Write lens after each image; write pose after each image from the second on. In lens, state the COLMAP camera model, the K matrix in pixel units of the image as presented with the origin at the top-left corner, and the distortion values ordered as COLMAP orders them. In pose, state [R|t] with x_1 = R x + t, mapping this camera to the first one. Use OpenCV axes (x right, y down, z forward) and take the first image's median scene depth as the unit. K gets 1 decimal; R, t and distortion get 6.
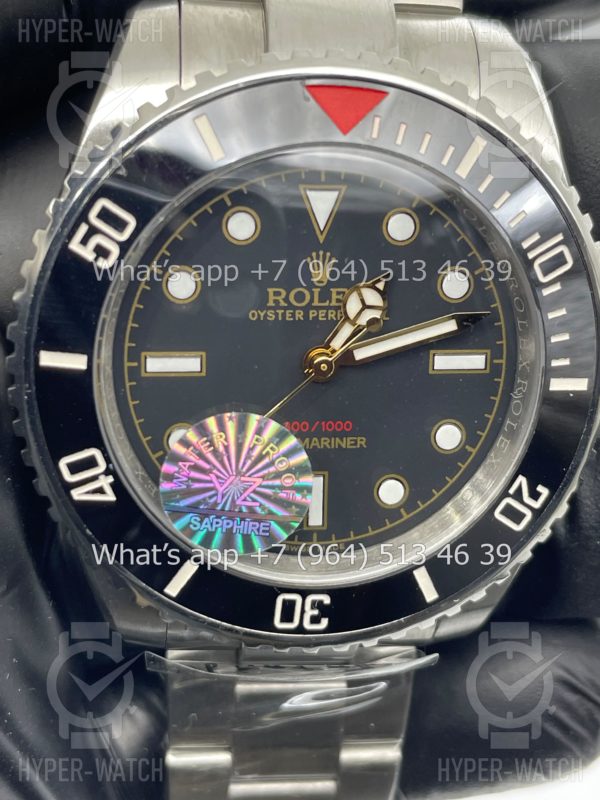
lens RADIAL K [[1385.4, 0, 300.0], [0, 1385.4, 400.0], [0, 0, 1]] dist [-0.000763, -0.076474]
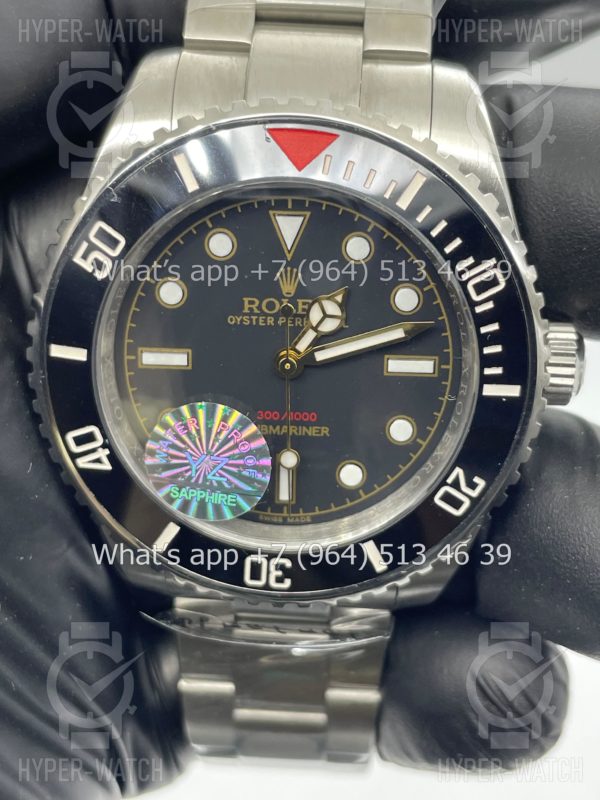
lens RADIAL K [[1385.4, 0, 300.0], [0, 1385.4, 400.0], [0, 0, 1]] dist [-0.000763, -0.076474]
pose [[0.980554, 0.047874, -0.190321, 0.253111], [-0.041791, 0.998483, 0.035851, -0.037899], [0.191748, -0.027200, 0.981067, -0.151200]]
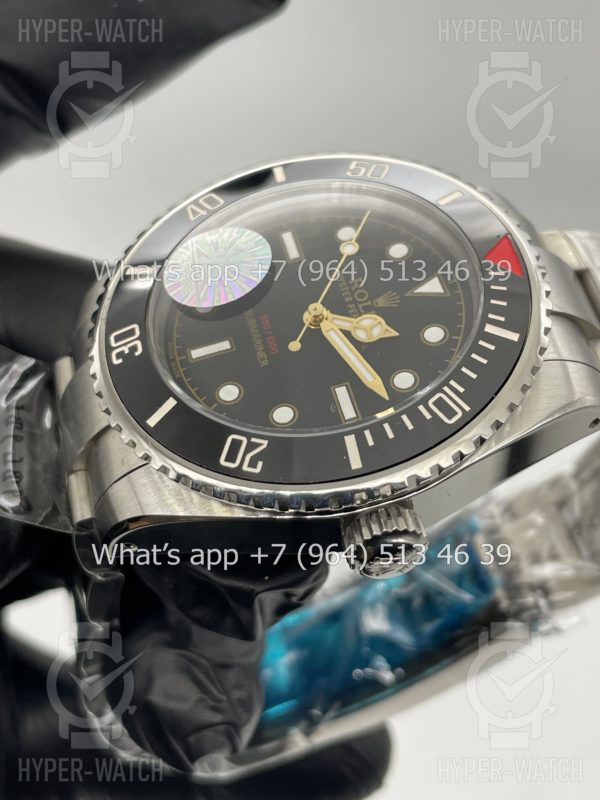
lens RADIAL K [[1385.4, 0, 300.0], [0, 1385.4, 400.0], [0, 0, 1]] dist [-0.000763, -0.076474]
pose [[0.244051, 0.654249, -0.715820, 1.013002], [-0.968252, 0.123205, -0.217506, 0.287477], [-0.054111, 0.746176, 0.663546, 0.193163]]
